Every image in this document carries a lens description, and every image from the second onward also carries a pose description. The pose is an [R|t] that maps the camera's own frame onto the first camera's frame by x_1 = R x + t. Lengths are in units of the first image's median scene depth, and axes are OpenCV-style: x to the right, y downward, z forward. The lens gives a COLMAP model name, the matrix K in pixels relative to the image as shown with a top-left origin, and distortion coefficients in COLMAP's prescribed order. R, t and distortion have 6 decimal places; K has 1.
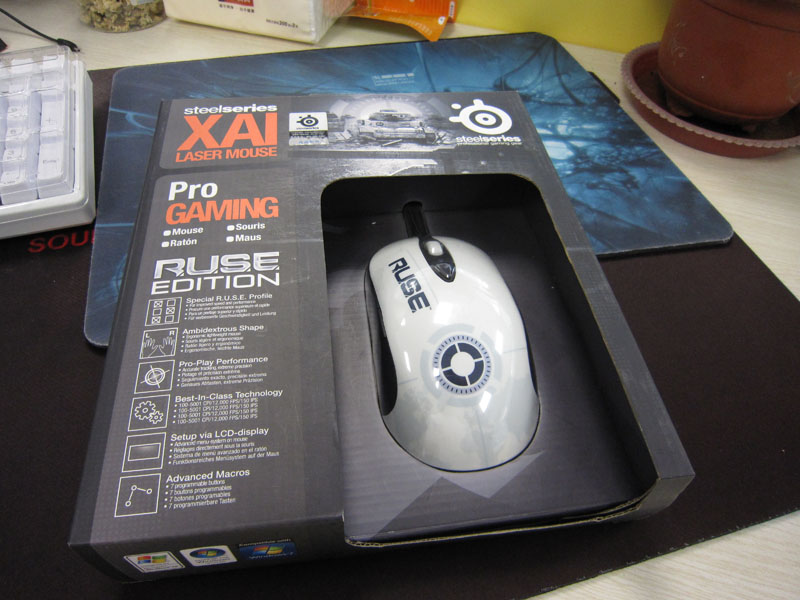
lens RADIAL K [[559.2, 0, 400.0], [0, 559.2, 300.0], [0, 0, 1]] dist [-0.051090, 0.008735]
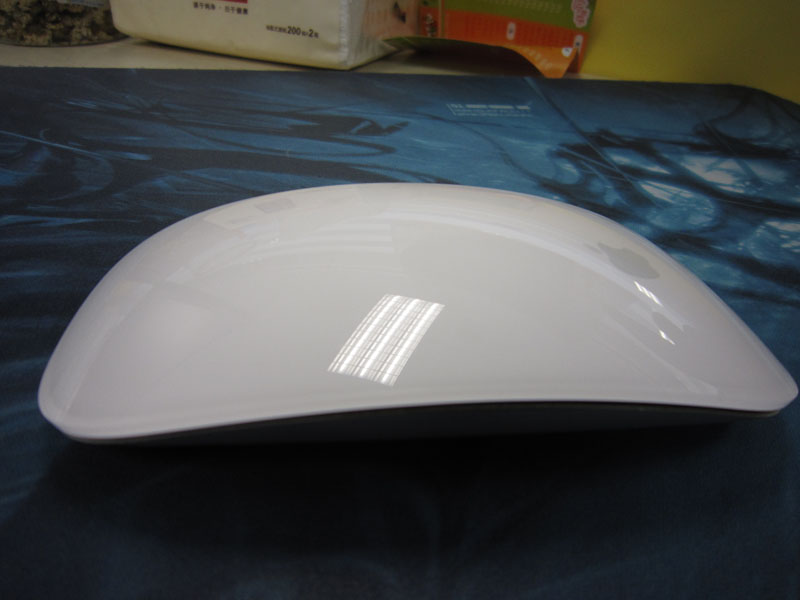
lens RADIAL K [[559.2, 0, 400.0], [0, 559.2, 300.0], [0, 0, 1]] dist [-0.051090, 0.008735]
pose [[0.994875, 0.064728, -0.077678, -0.042031], [-0.083419, 0.959575, -0.268807, -0.093785], [0.057139, 0.273909, 0.960057, 0.560240]]
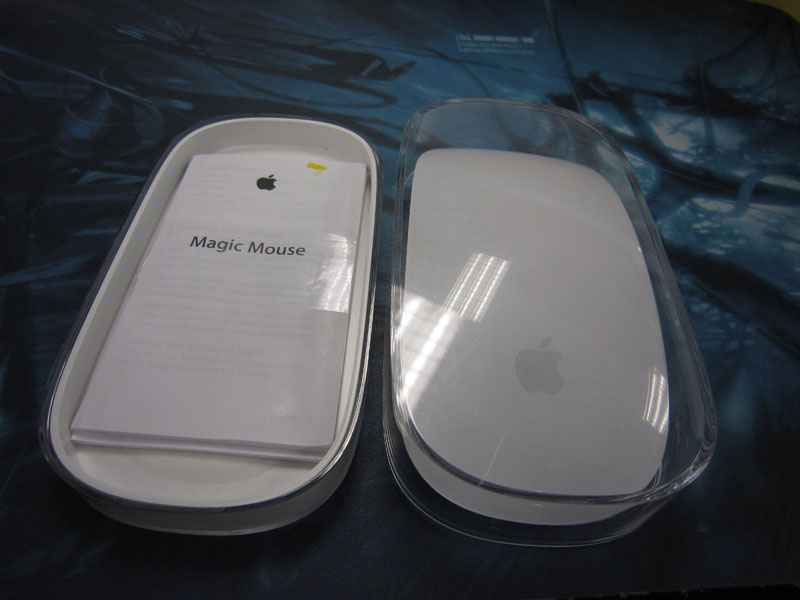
lens RADIAL K [[559.2, 0, 400.0], [0, 559.2, 300.0], [0, 0, 1]] dist [-0.051090, 0.008735]
pose [[0.981214, 0.157975, -0.110740, -0.003653], [-0.156938, 0.987443, 0.018075, -0.147405], [0.112205, -0.000356, 0.993685, 0.454848]]
